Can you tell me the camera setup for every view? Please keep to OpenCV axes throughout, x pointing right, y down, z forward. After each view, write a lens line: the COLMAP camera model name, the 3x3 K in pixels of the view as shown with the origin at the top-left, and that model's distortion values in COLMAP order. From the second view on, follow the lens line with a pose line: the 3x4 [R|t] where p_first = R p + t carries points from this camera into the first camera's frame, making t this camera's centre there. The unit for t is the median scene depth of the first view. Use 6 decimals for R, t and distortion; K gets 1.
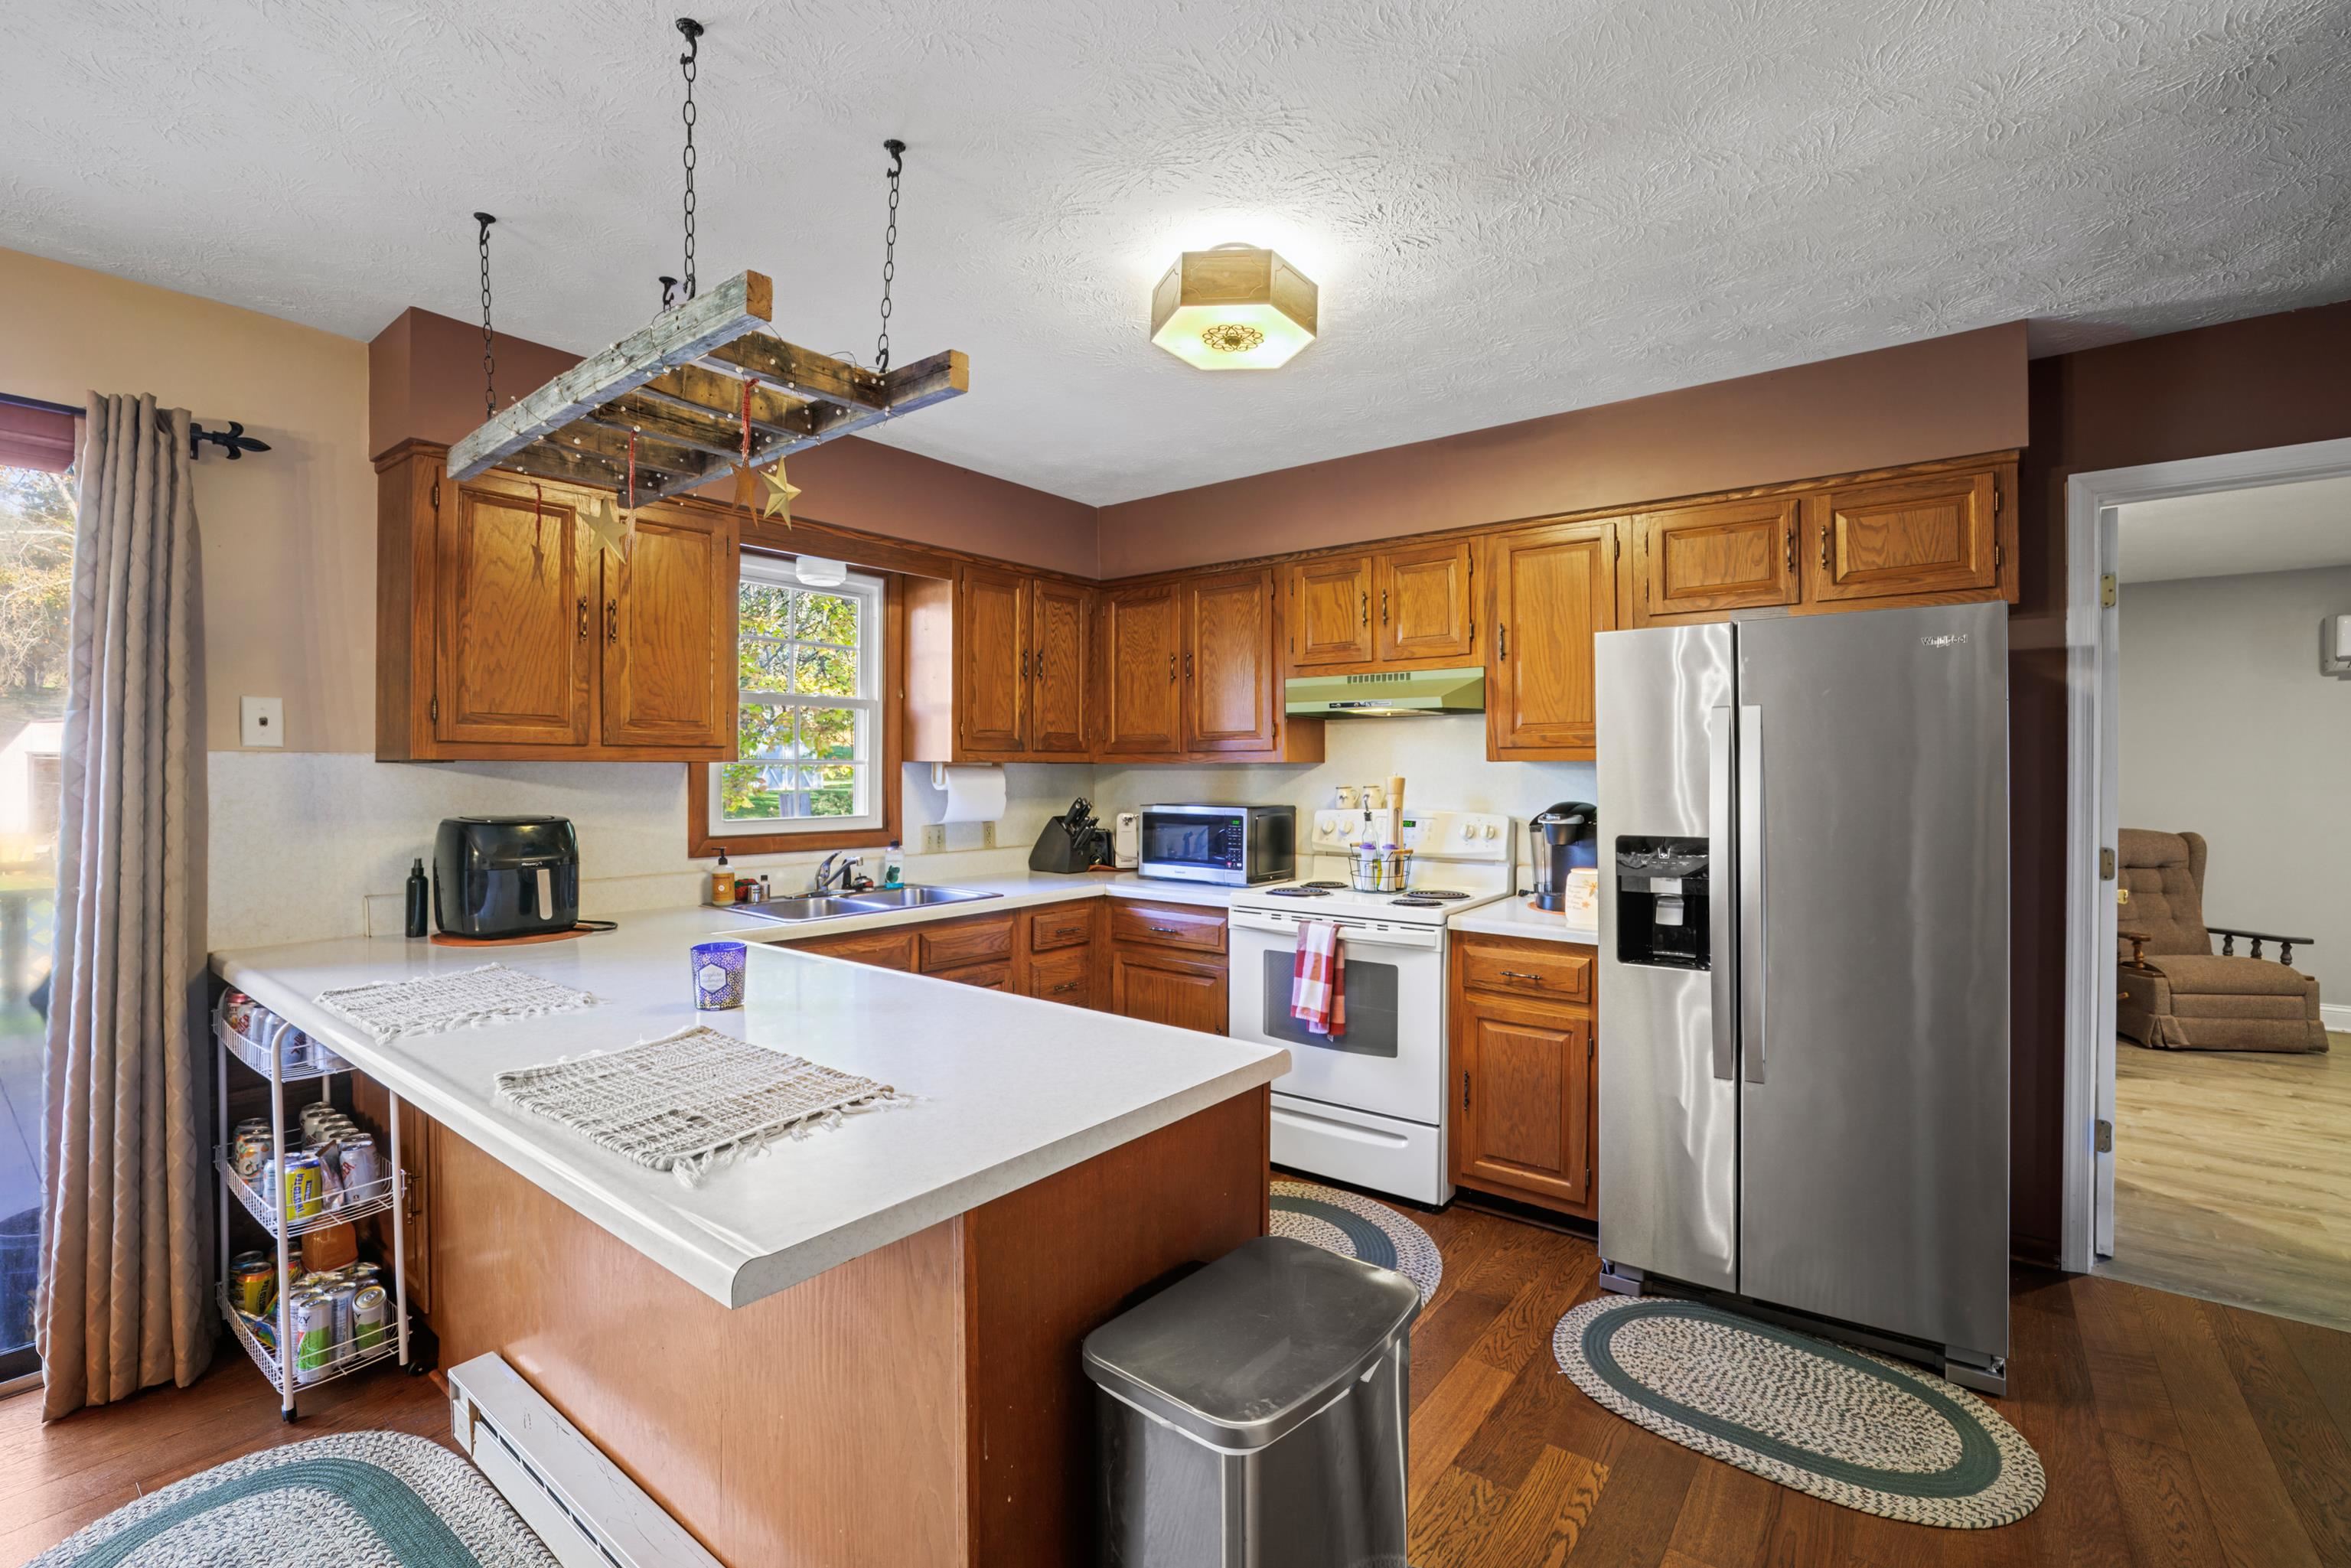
lens RADIAL K [[1042.0, 0, 1181.4], [0, 1042.0, 766.1], [0, 0, 1]] dist [-0.027117, 0.000366]
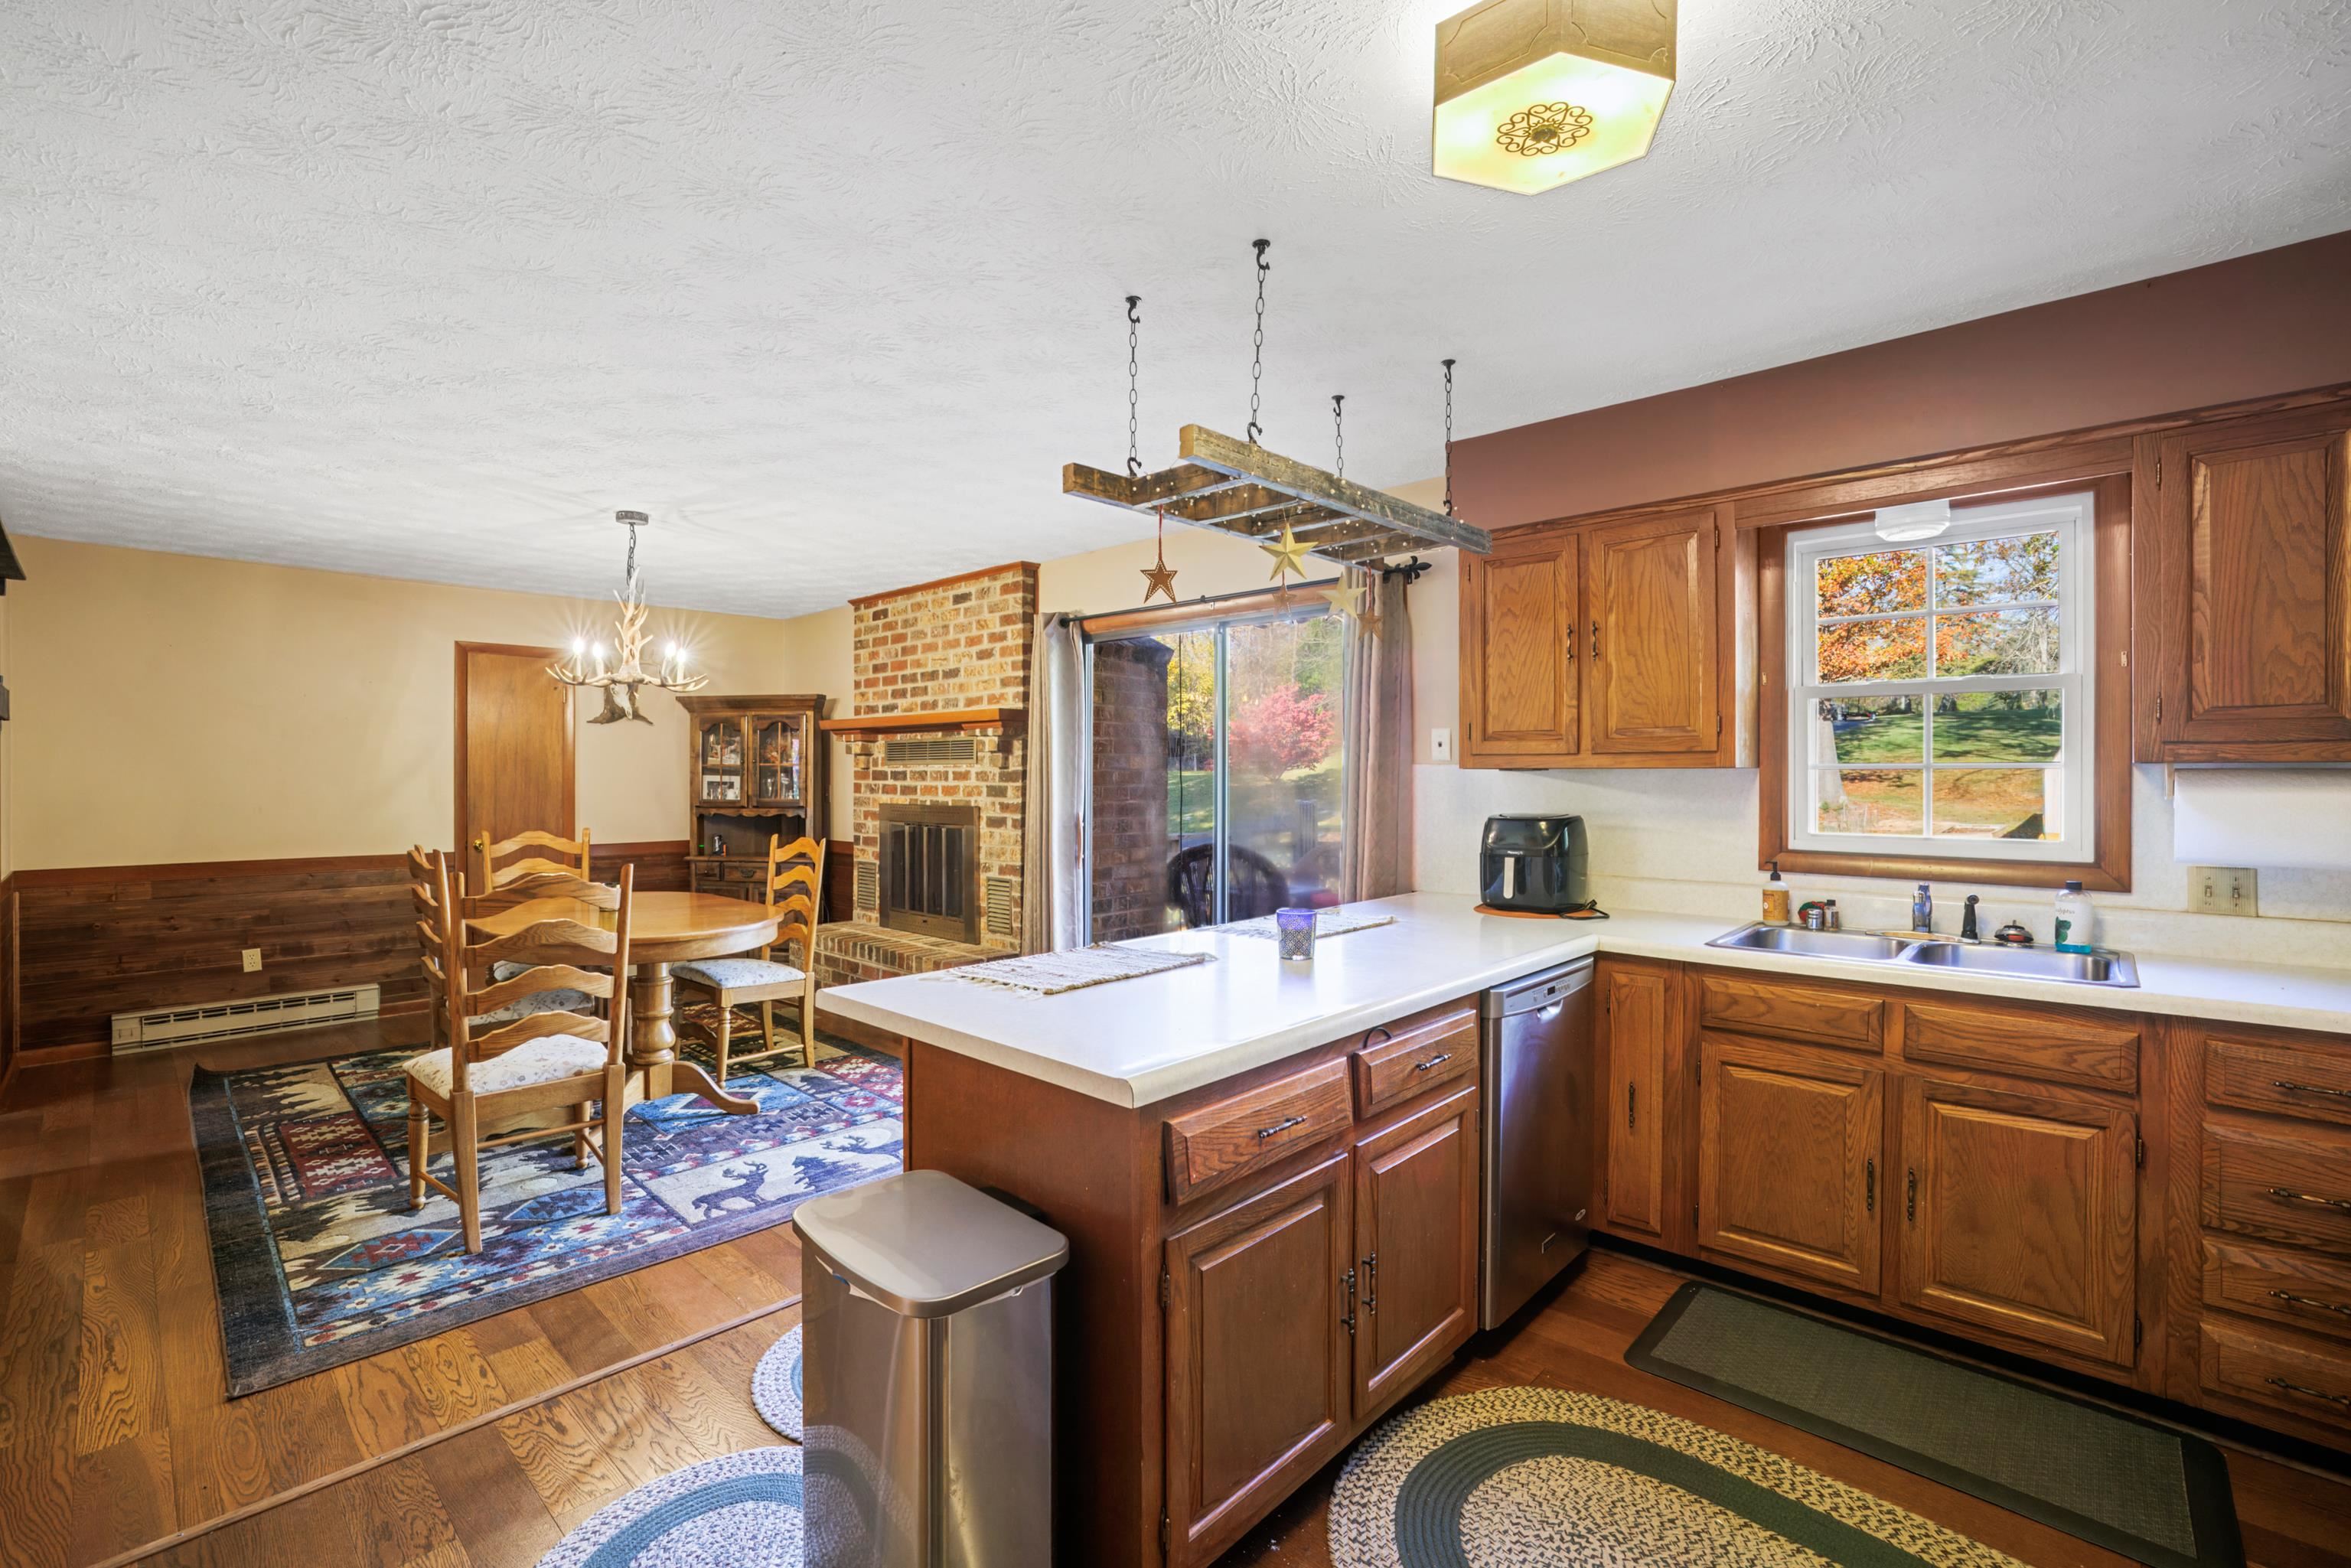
lens RADIAL K [[1011.8, 0, 1168.9], [0, 1011.8, 777.7], [0, 0, 1]] dist [-0.044755, 0.016046]
pose [[-0.096816, -0.000032, -0.995302, 0.437774], [0.002241, 0.999997, -0.000250, 0.003821], [0.995300, -0.002254, -0.096816, 0.506865]]
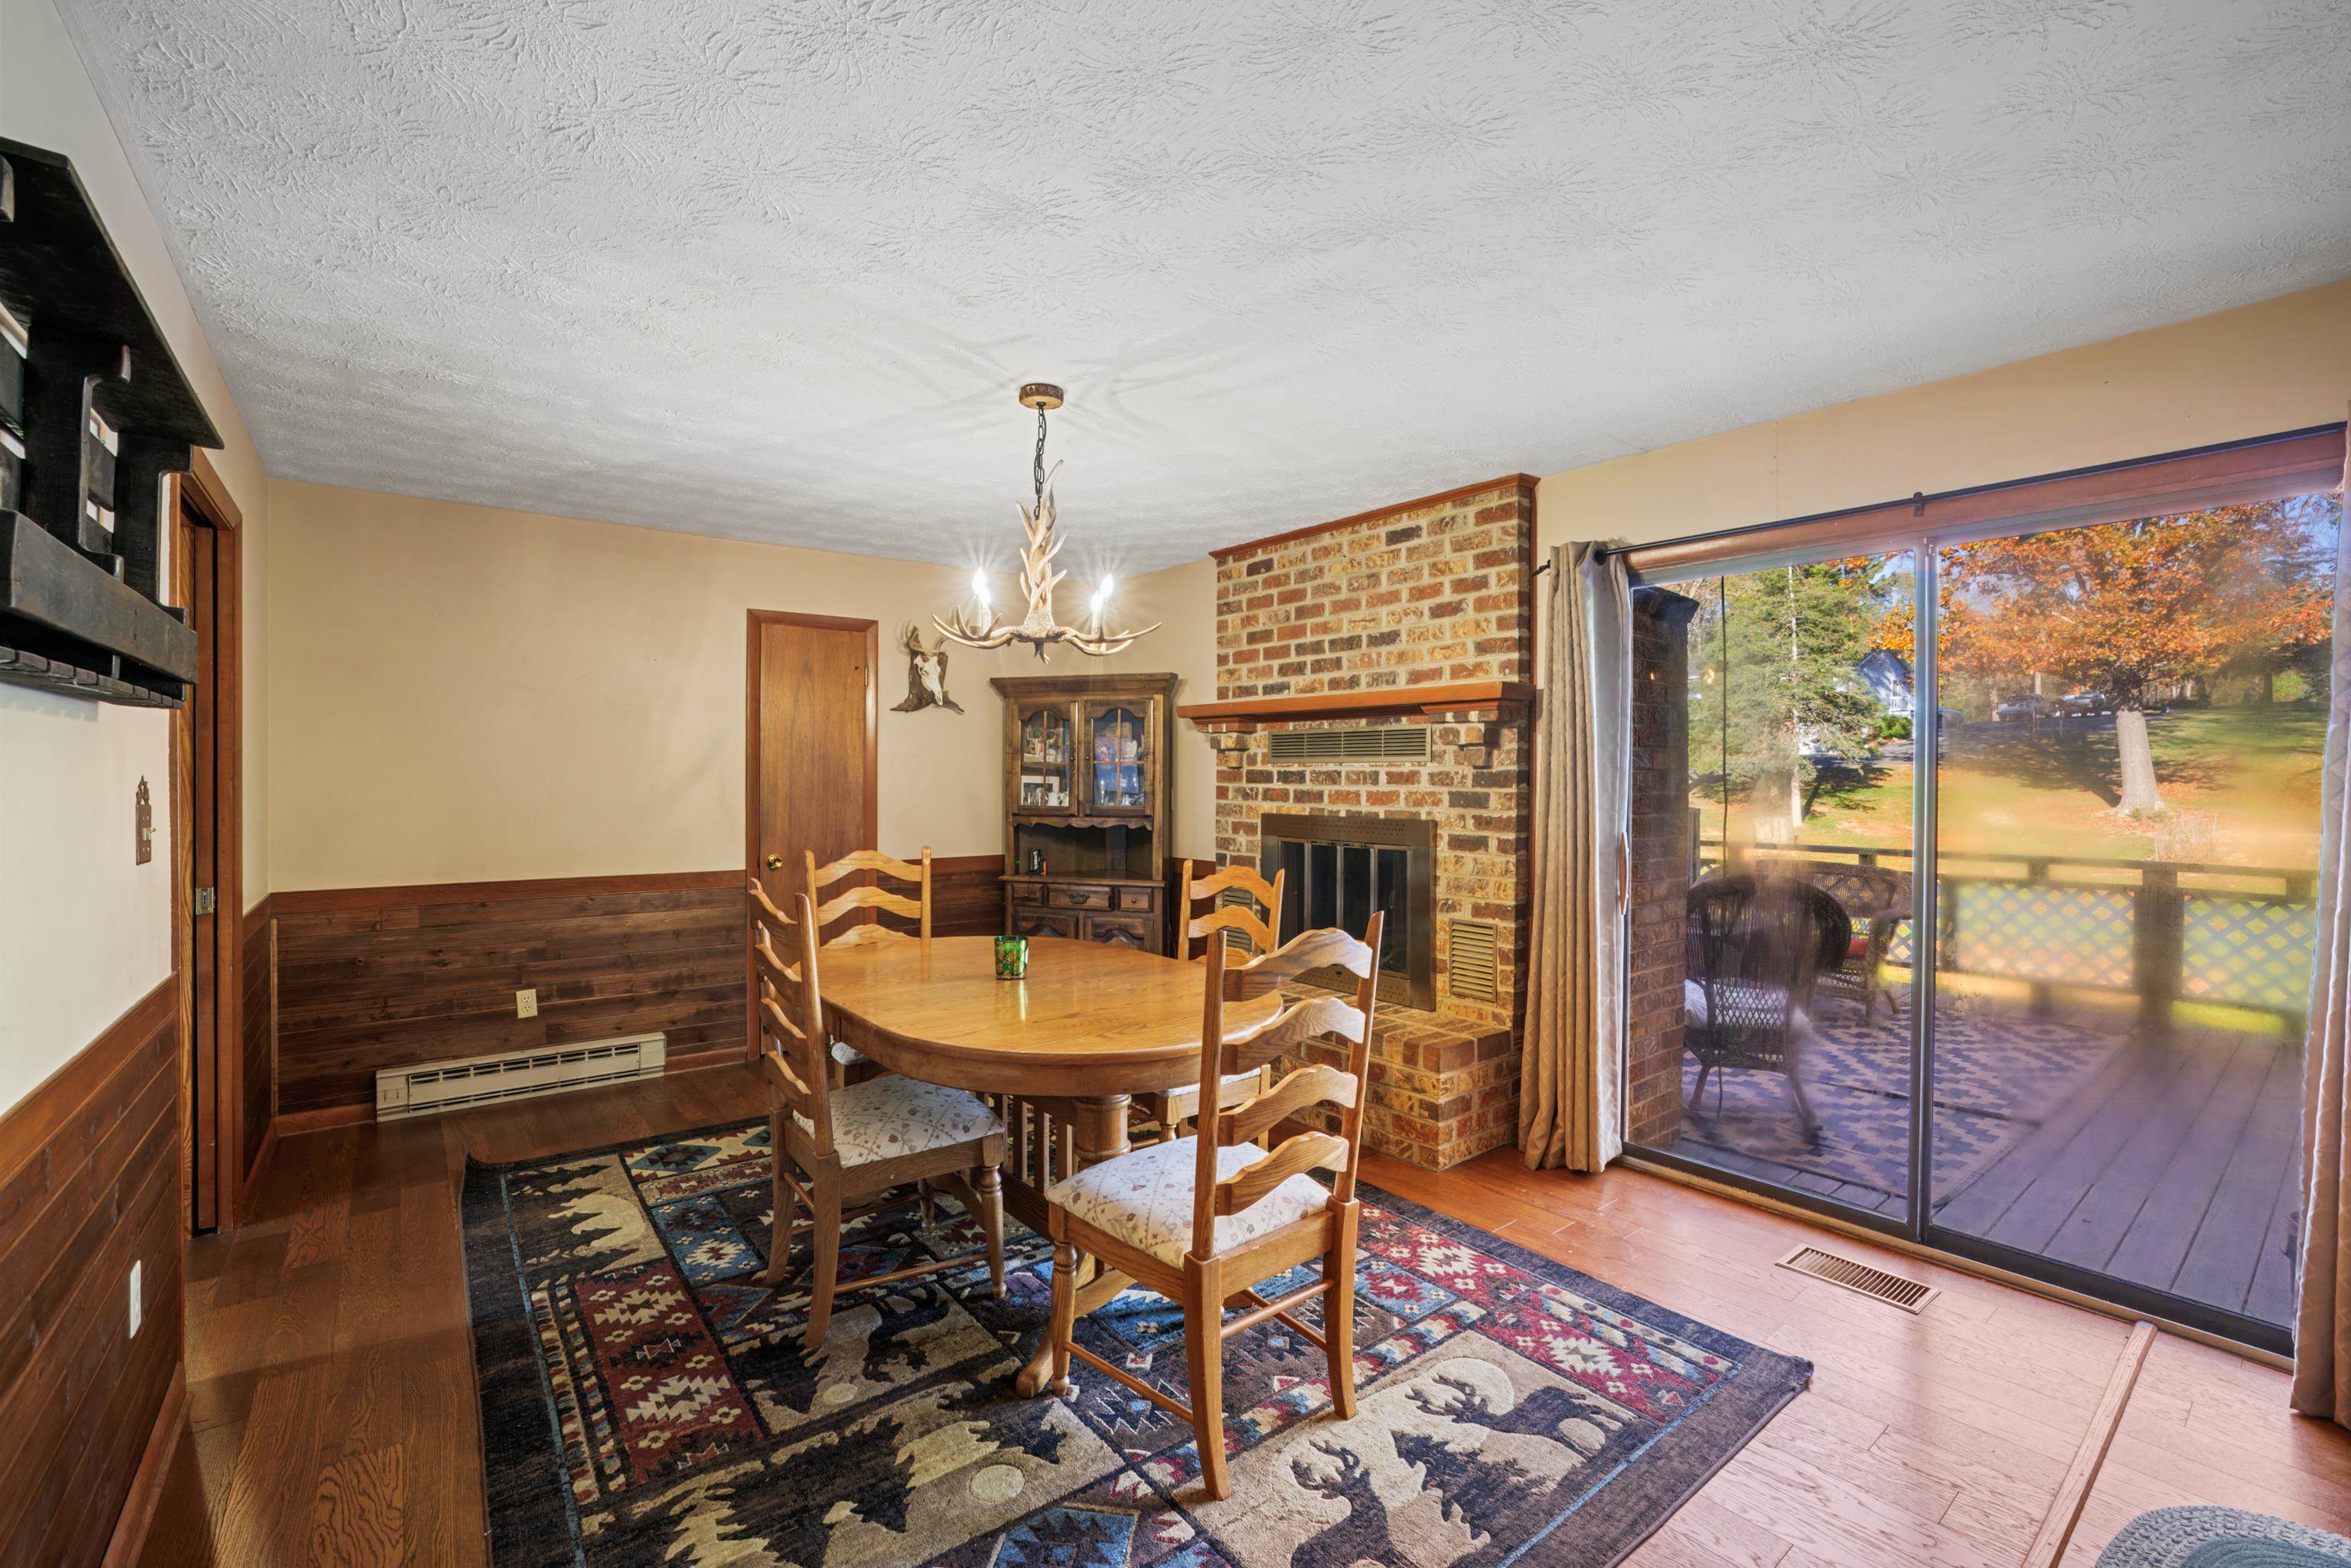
lens RADIAL K [[1005.8, 0, 1174.5], [0, 1005.8, 777.4], [0, 0, 1]] dist [-0.050571, 0.016639]
pose [[-0.249341, -0.000072, -0.968416, 0.078594], [-0.001249, 0.999999, 0.000247, -0.000801], [0.968415, 0.001271, -0.249341, 0.072271]]
